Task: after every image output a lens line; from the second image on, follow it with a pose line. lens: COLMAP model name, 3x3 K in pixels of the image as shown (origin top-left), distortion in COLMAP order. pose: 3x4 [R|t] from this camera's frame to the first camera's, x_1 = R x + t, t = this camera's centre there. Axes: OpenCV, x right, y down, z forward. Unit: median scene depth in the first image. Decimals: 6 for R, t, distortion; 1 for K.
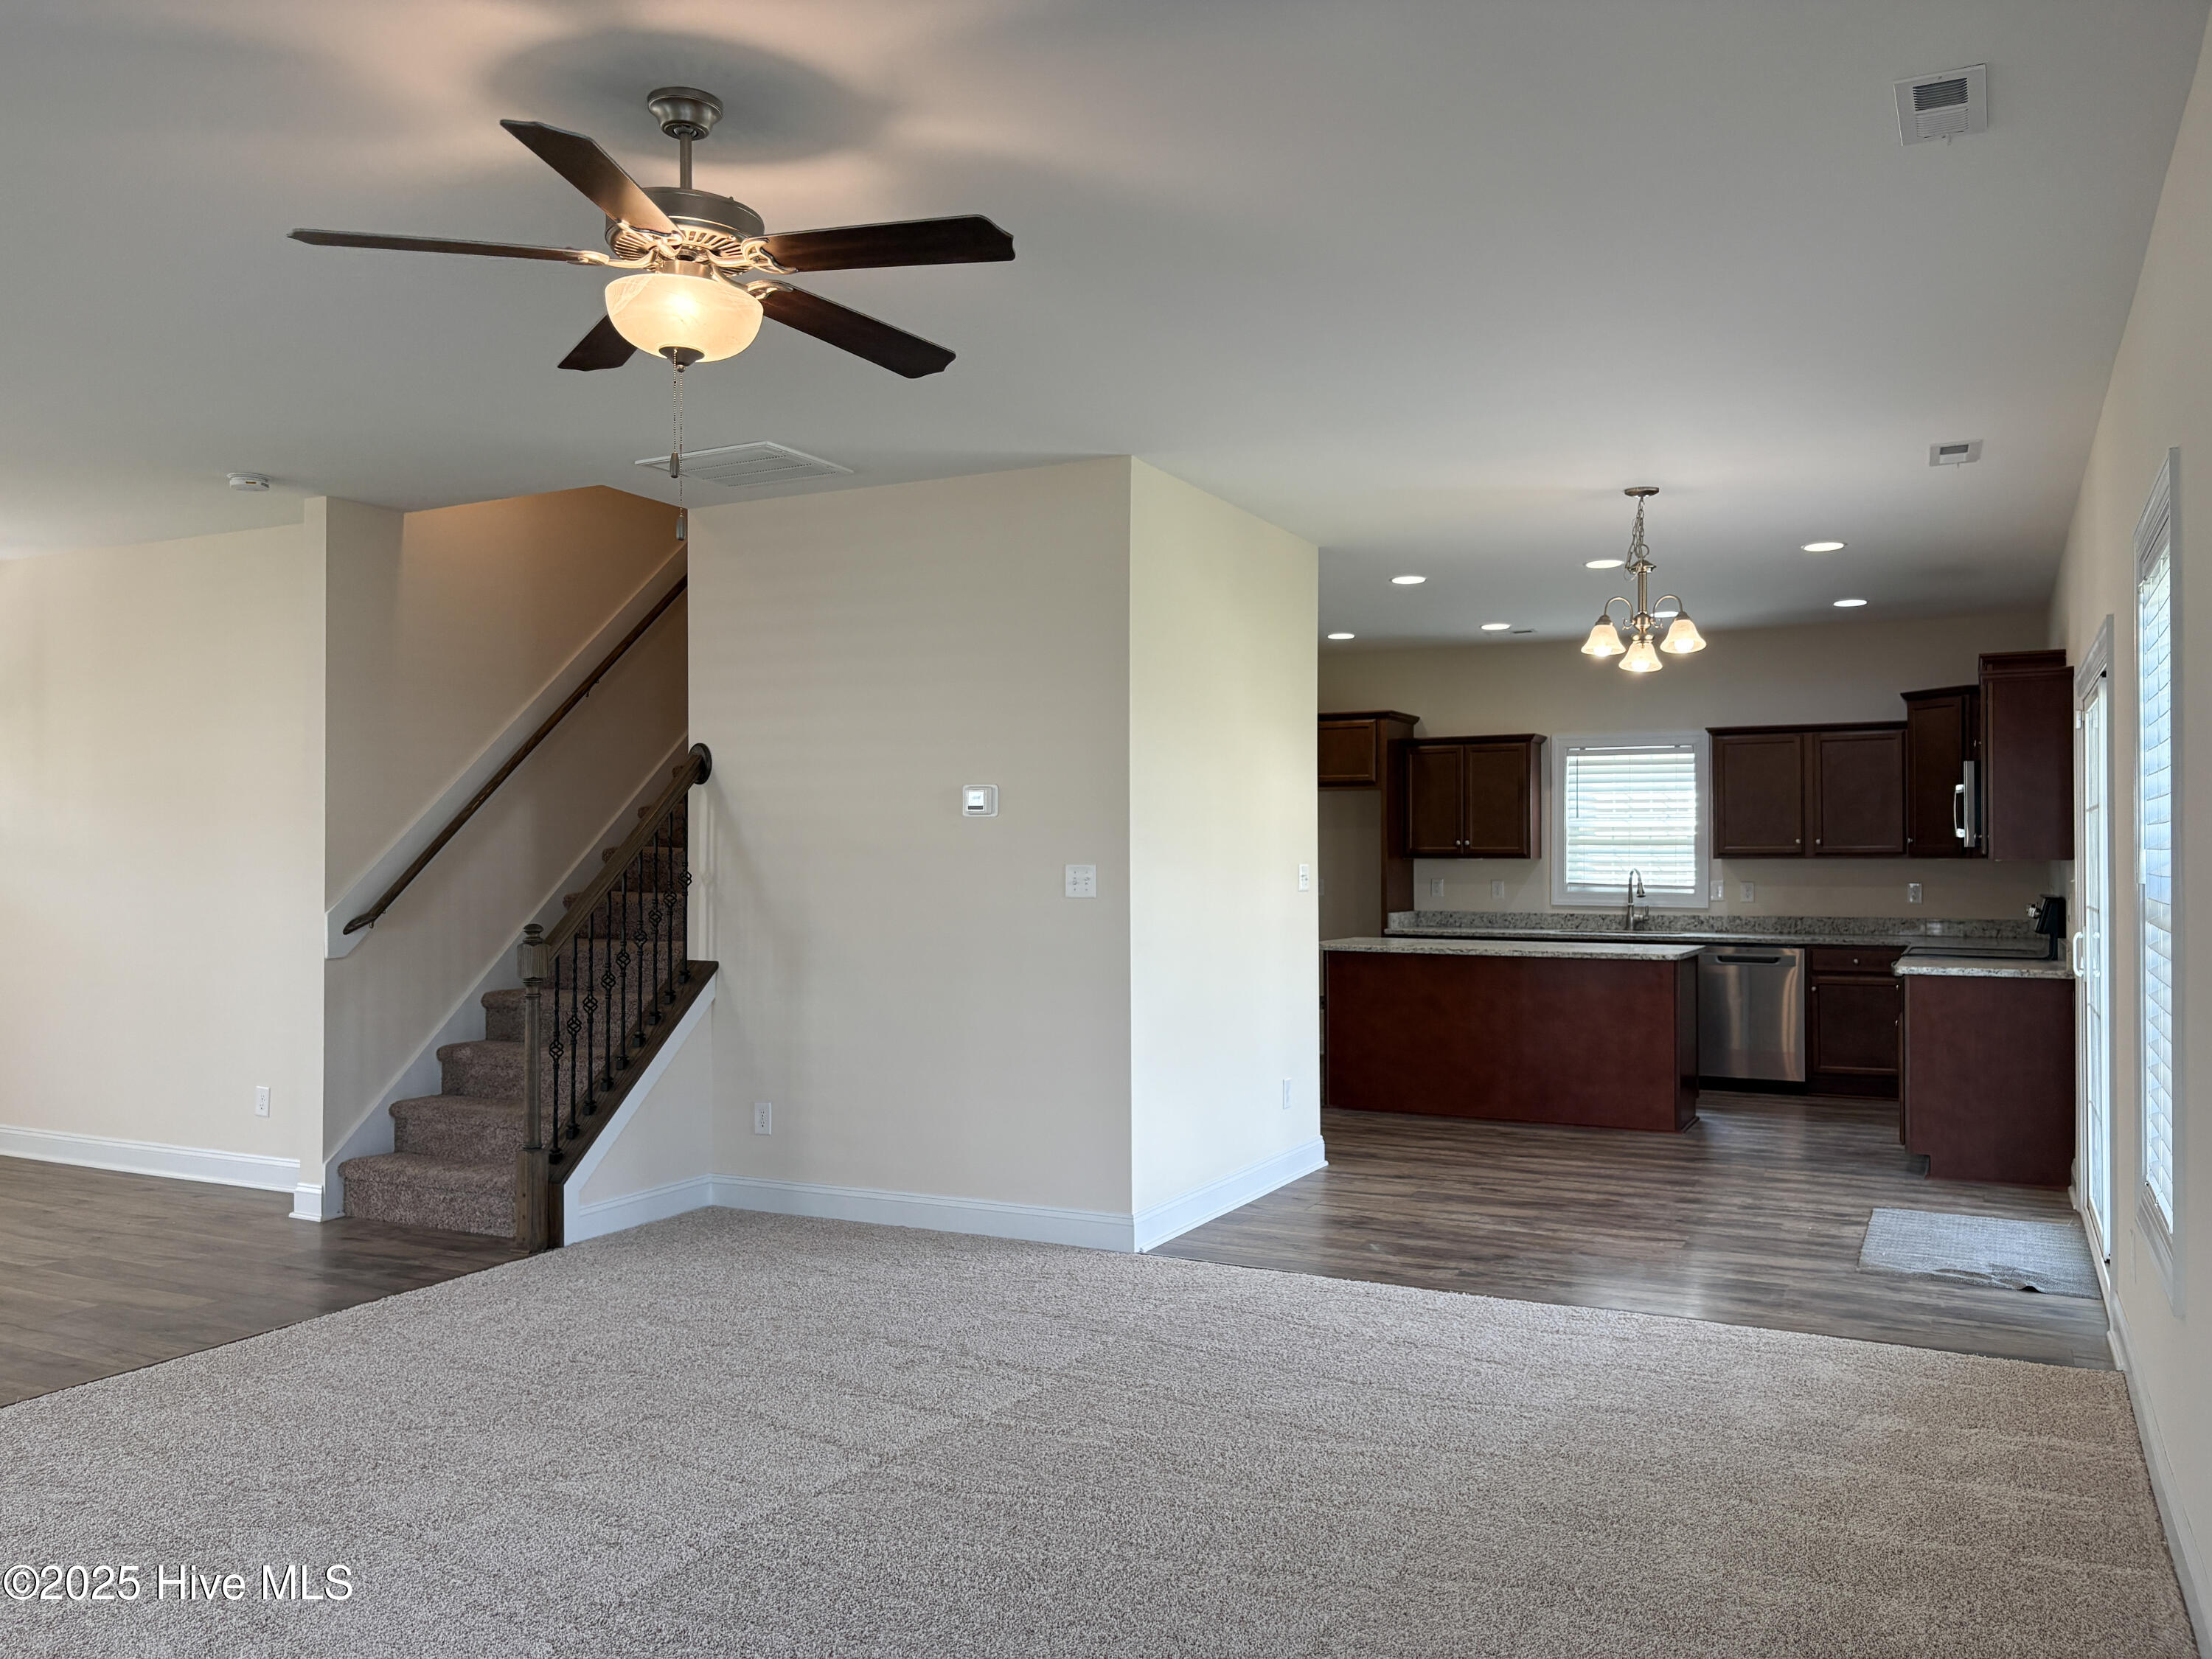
lens RADIAL K [[1684.1, 0, 1145.4], [0, 1684.1, 846.4], [0, 0, 1]] dist [0.078030, -0.085073]
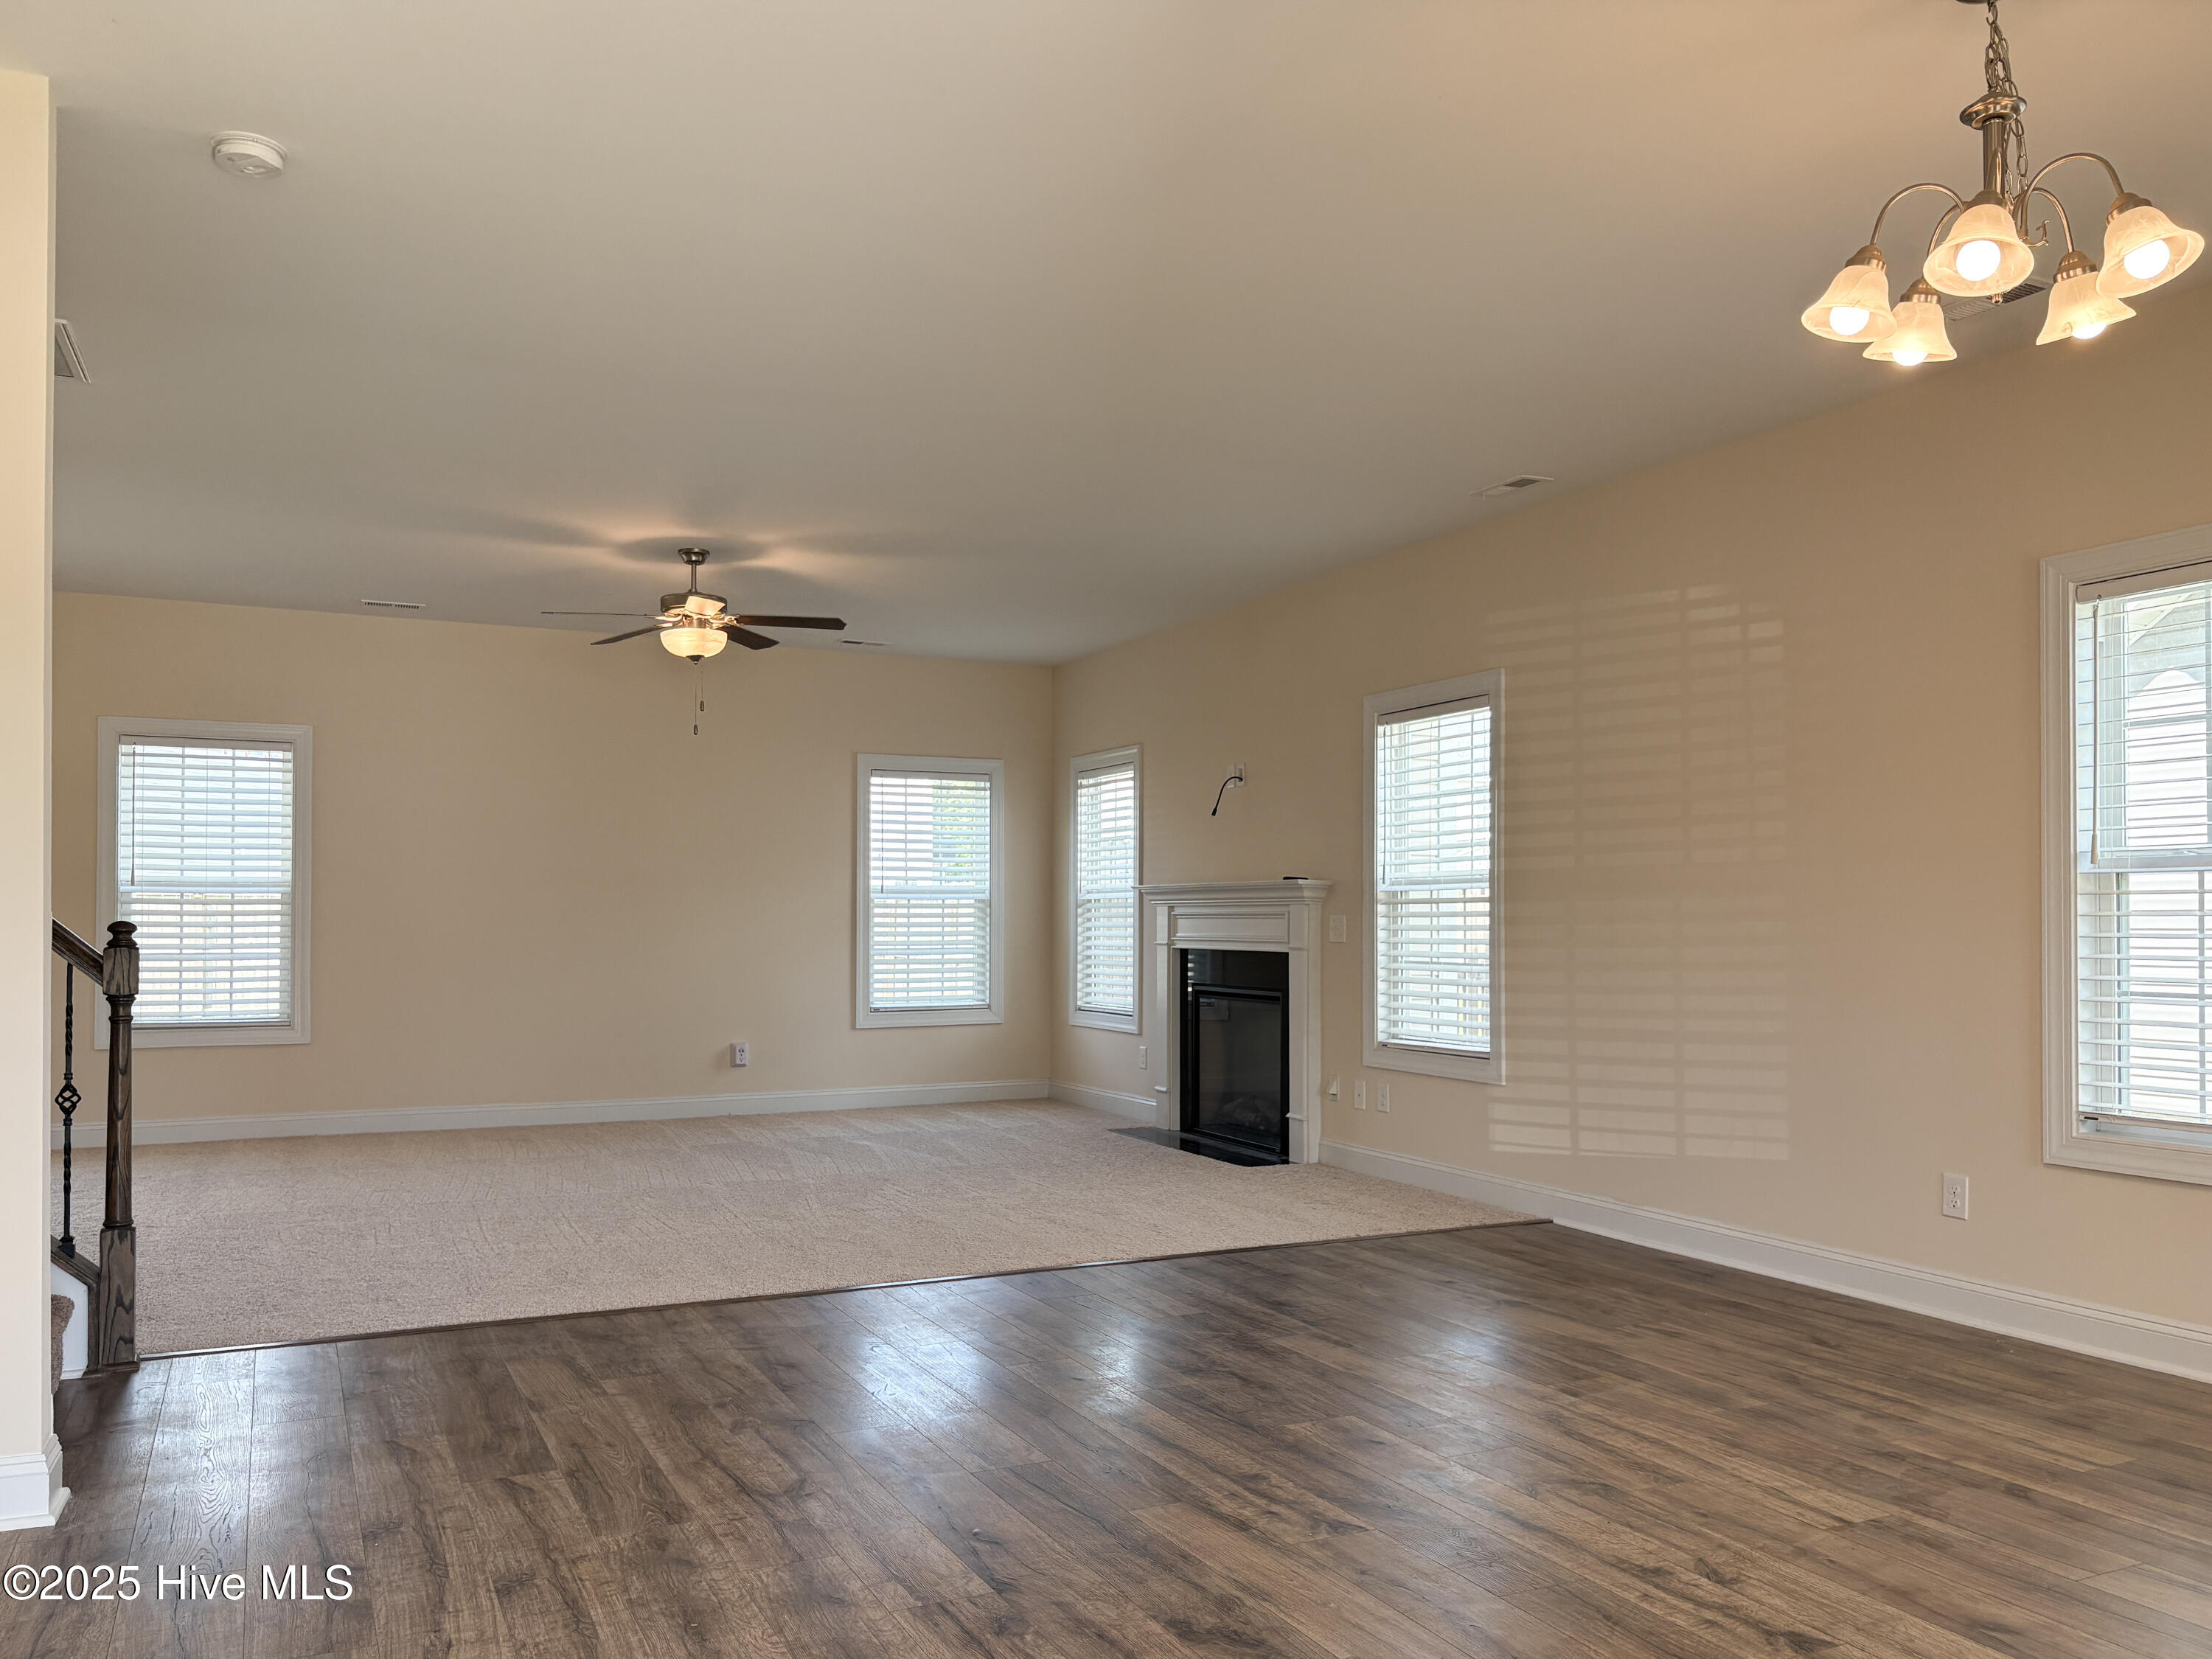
lens RADIAL K [[1705.2, 0, 1094.8], [0, 1705.2, 881.8], [0, 0, 1]] dist [0.064647, -0.083442]
pose [[-0.784712, 0.011313, 0.619757, -1.055355], [-0.004751, 0.999694, -0.024262, 0.042647], [-0.619842, -0.021983, -0.784419, 1.218713]]
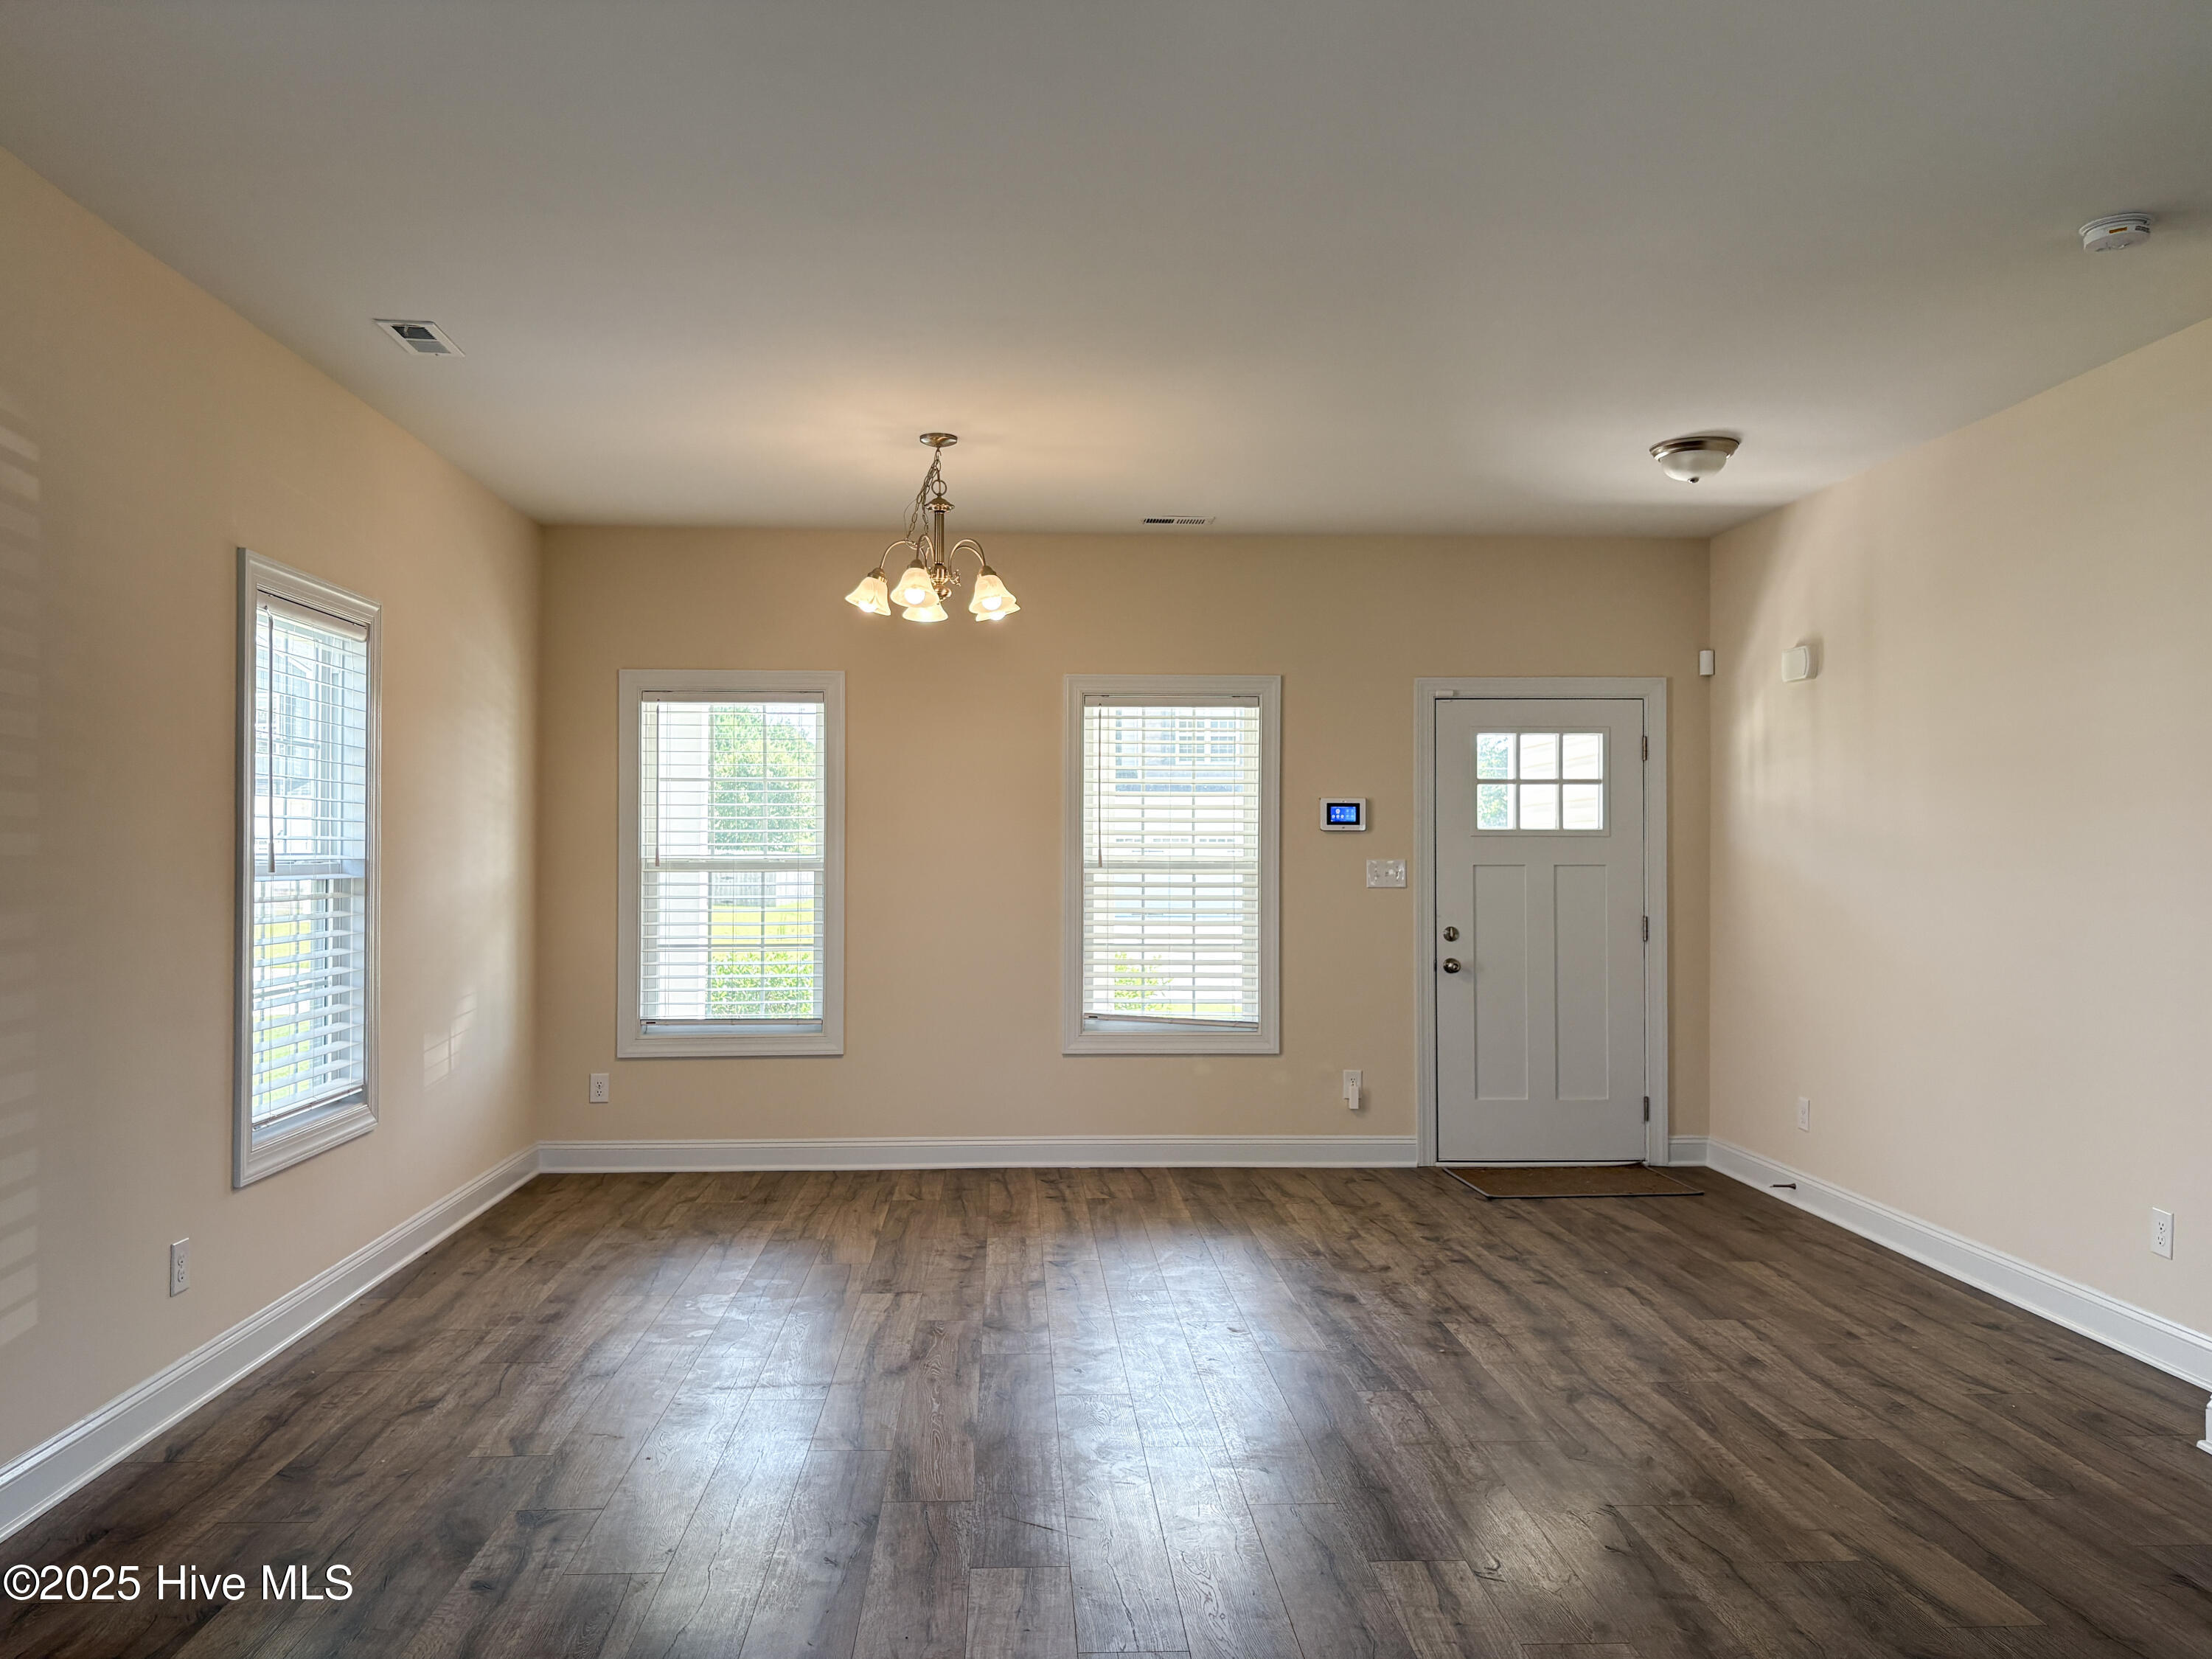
lens RADIAL K [[1687.8, 0, 1104.2], [0, 1687.8, 837.5], [0, 0, 1]] dist [0.081409, -0.087548]
pose [[0.491295, -0.010603, -0.870928, -0.162024], [-0.001193, 0.999917, -0.012846, 0.011000], [0.870992, 0.007350, 0.491242, 0.369604]]
